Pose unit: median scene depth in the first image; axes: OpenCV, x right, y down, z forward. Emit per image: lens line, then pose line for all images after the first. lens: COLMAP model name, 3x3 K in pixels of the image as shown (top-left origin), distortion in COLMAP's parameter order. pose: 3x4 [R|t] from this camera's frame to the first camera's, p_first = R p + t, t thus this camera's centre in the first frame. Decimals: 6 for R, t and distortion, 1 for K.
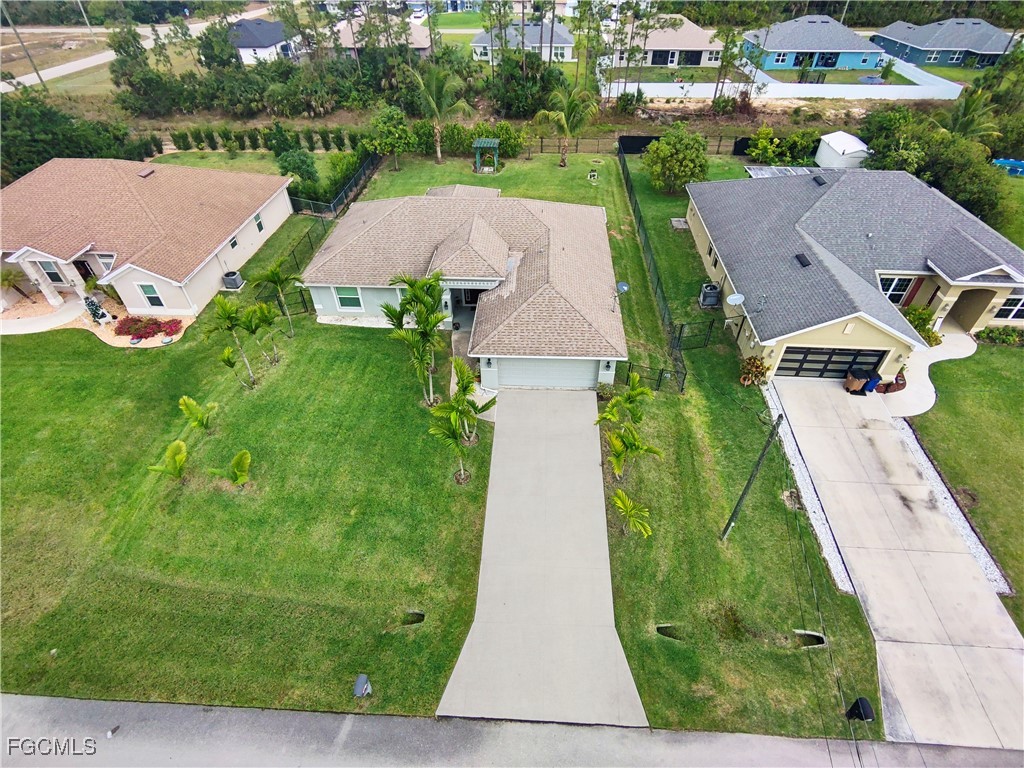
lens RADIAL K [[527.0, 0, 514.2], [0, 527.0, 387.4], [0, 0, 1]] dist [0.003908, -0.001874]
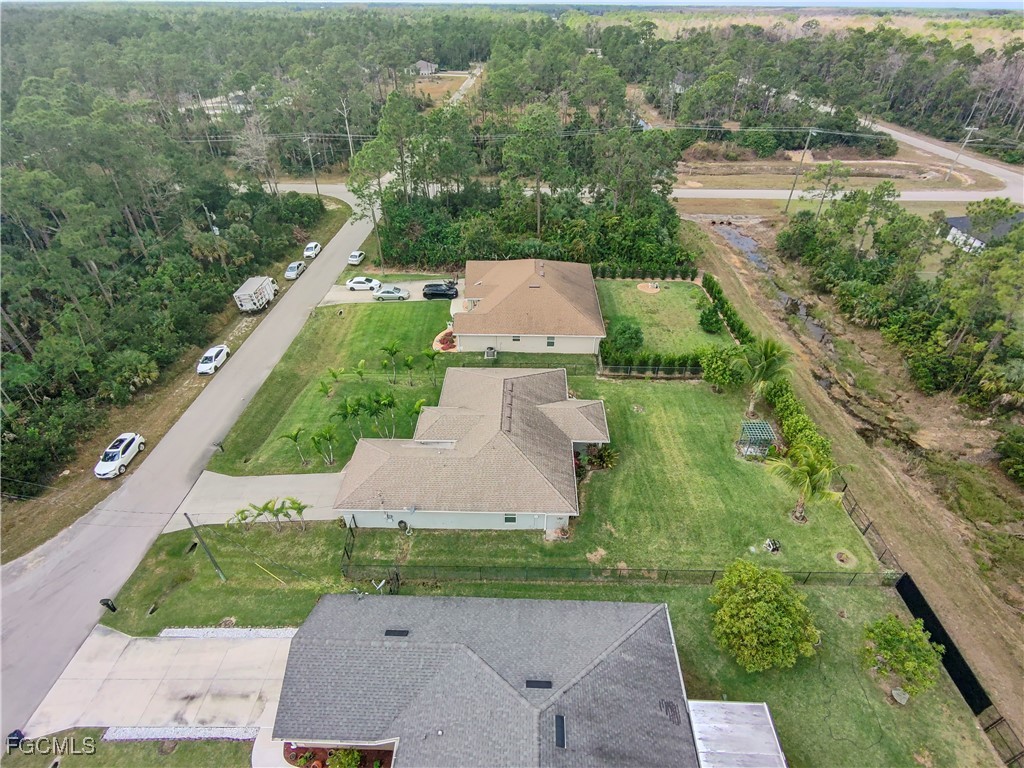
lens RADIAL K [[512.8, 0, 519.4], [0, 512.8, 383.8], [0, 0, 1]] dist [-0.000642, -0.000323]
pose [[0.041072, 0.597770, -0.800615, 1.114658], [-0.661788, 0.616600, 0.426427, -1.172254], [0.748565, 0.512324, 0.420922, 0.543412]]
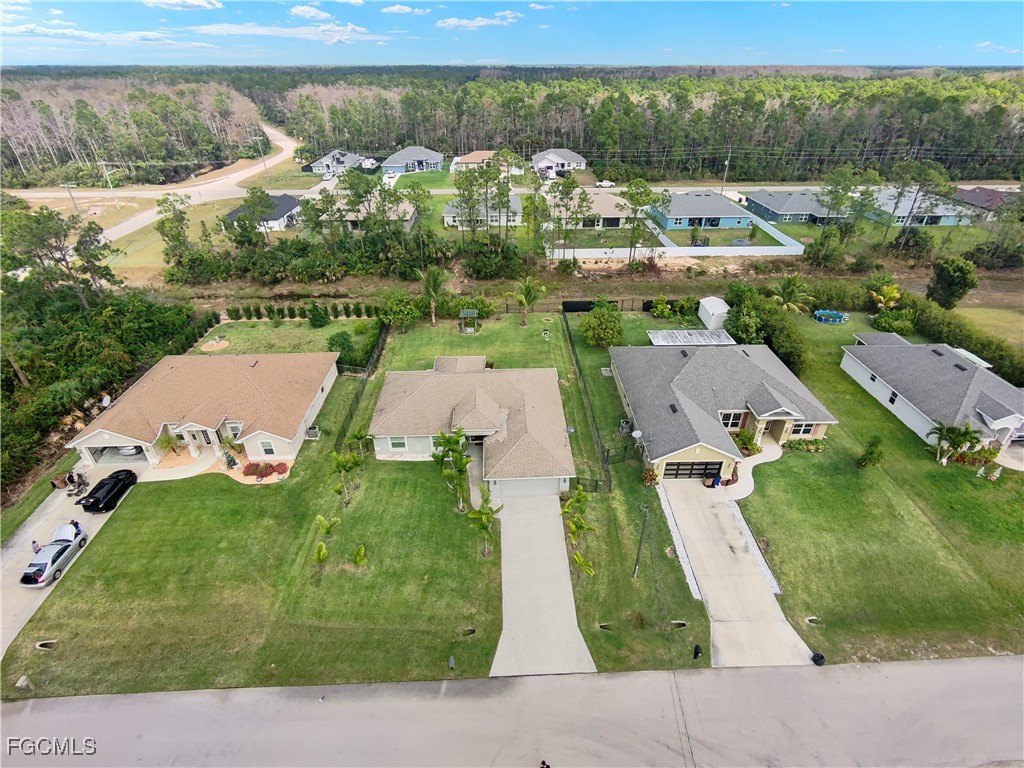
lens RADIAL K [[527.0, 0, 514.2], [0, 527.0, 387.4], [0, 0, 1]] dist [0.003908, -0.001874]
pose [[0.995820, -0.046490, 0.078620, -0.099557], [0.058808, 0.984964, -0.162441, -0.065508], [-0.069886, 0.166386, 0.983581, -0.677201]]
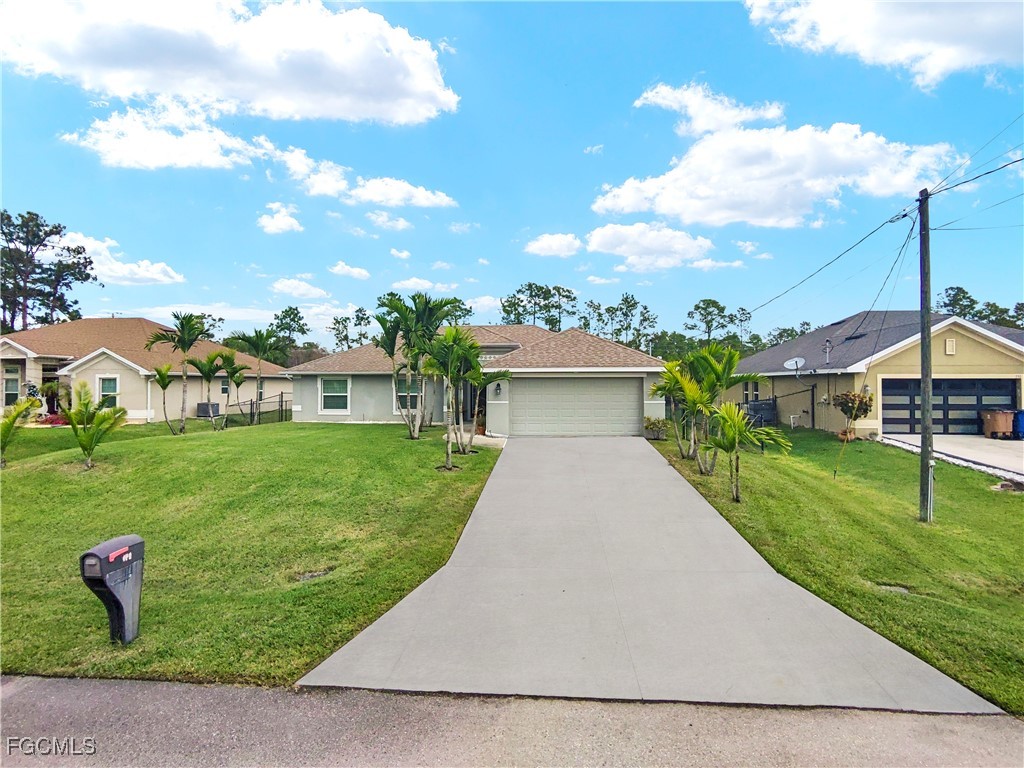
lens RADIAL K [[527.0, 0, 514.2], [0, 527.0, 387.4], [0, 0, 1]] dist [0.003908, -0.001874]
pose [[0.999814, 0.000325, -0.019260, -0.007752], [-0.013133, 0.742966, -0.669201, 0.435537], [0.014092, 0.669330, 0.742832, 0.404702]]
